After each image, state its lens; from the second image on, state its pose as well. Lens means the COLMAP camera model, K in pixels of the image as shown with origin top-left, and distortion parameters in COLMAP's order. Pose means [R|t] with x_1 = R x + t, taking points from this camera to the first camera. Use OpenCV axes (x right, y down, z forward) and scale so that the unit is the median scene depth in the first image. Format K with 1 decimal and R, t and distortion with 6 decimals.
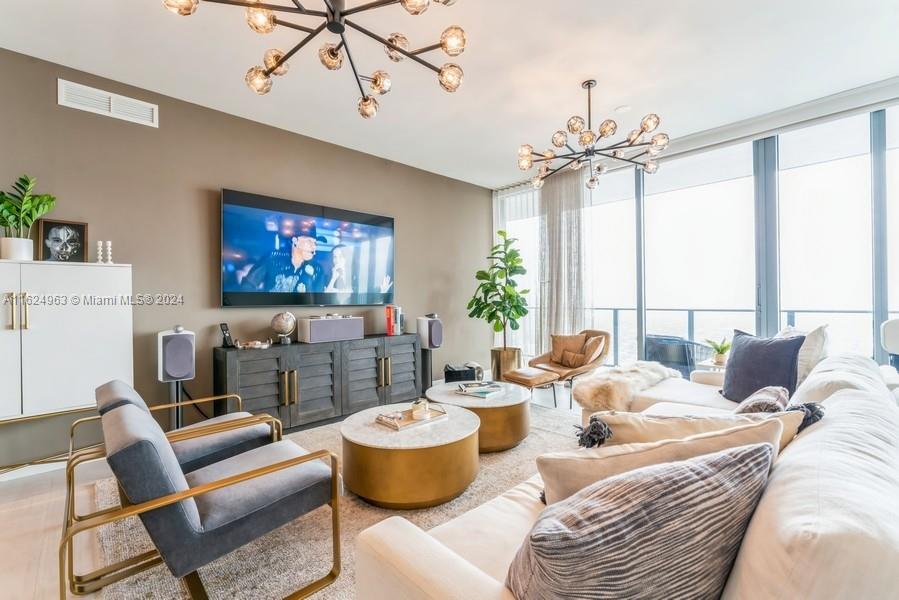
lens RADIAL K [[394.1, 0, 452.2], [0, 394.1, 295.3], [0, 0, 1]] dist [-0.000777, -0.000010]
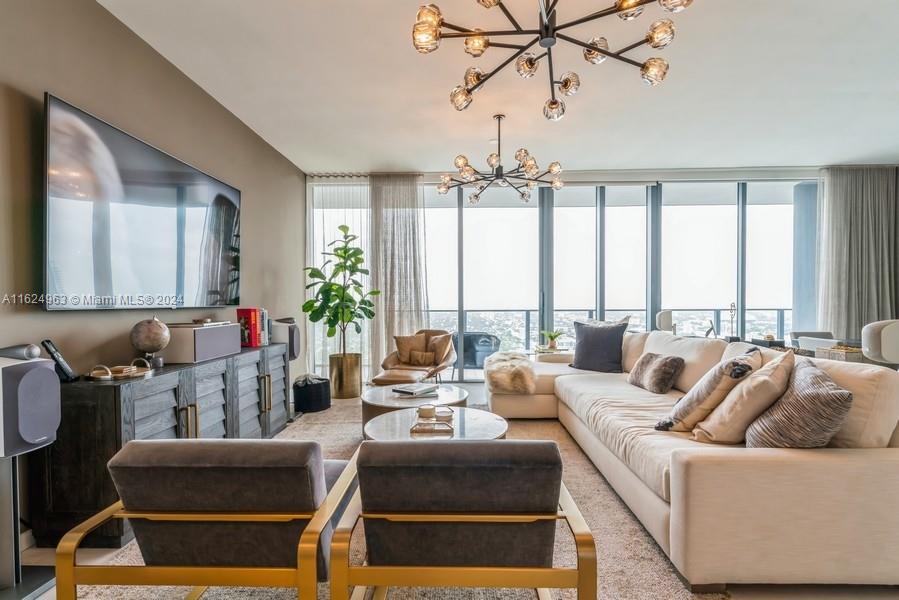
lens RADIAL K [[430.2, 0, 455.3], [0, 430.2, 306.2], [0, 0, 1]] dist [-0.006287, 0.000861]
pose [[0.697099, -0.001518, 0.716973, -0.569269], [-0.012151, 0.999829, 0.013932, 0.008596], [-0.716872, -0.018424, 0.696961, 0.170767]]
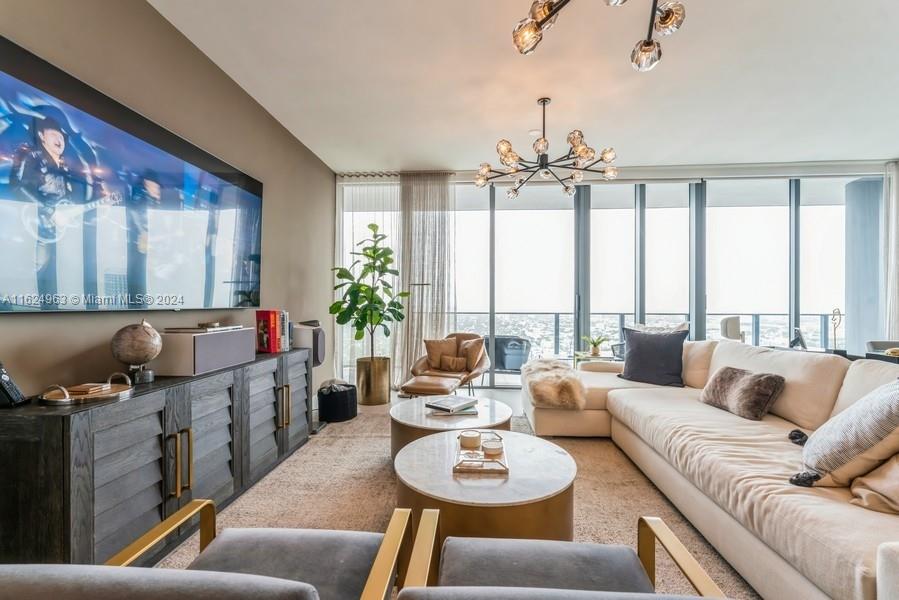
lens RADIAL K [[394.1, 0, 454.6], [0, 394.1, 300.1], [0, 0, 1]] dist [-0.000777, -0.000010]
pose [[0.732515, 0.017249, 0.680532, -0.467903], [-0.019156, 0.999805, -0.004723, 0.008344], [-0.680481, -0.009577, 0.732703, 0.331721]]
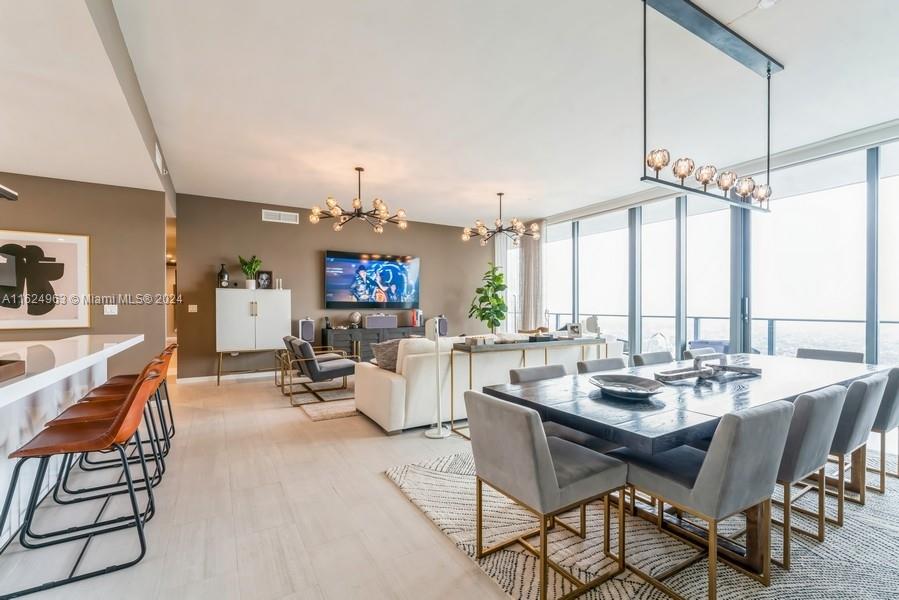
lens RADIAL K [[394.1, 0, 455.9], [0, 394.1, 307.0], [0, 0, 1]] dist [-0.000777, -0.000010]
pose [[0.977347, 0.011845, -0.211313, 0.465105], [-0.008734, 0.999839, 0.015649, -0.016310], [0.211465, -0.013449, 0.977293, -0.784328]]
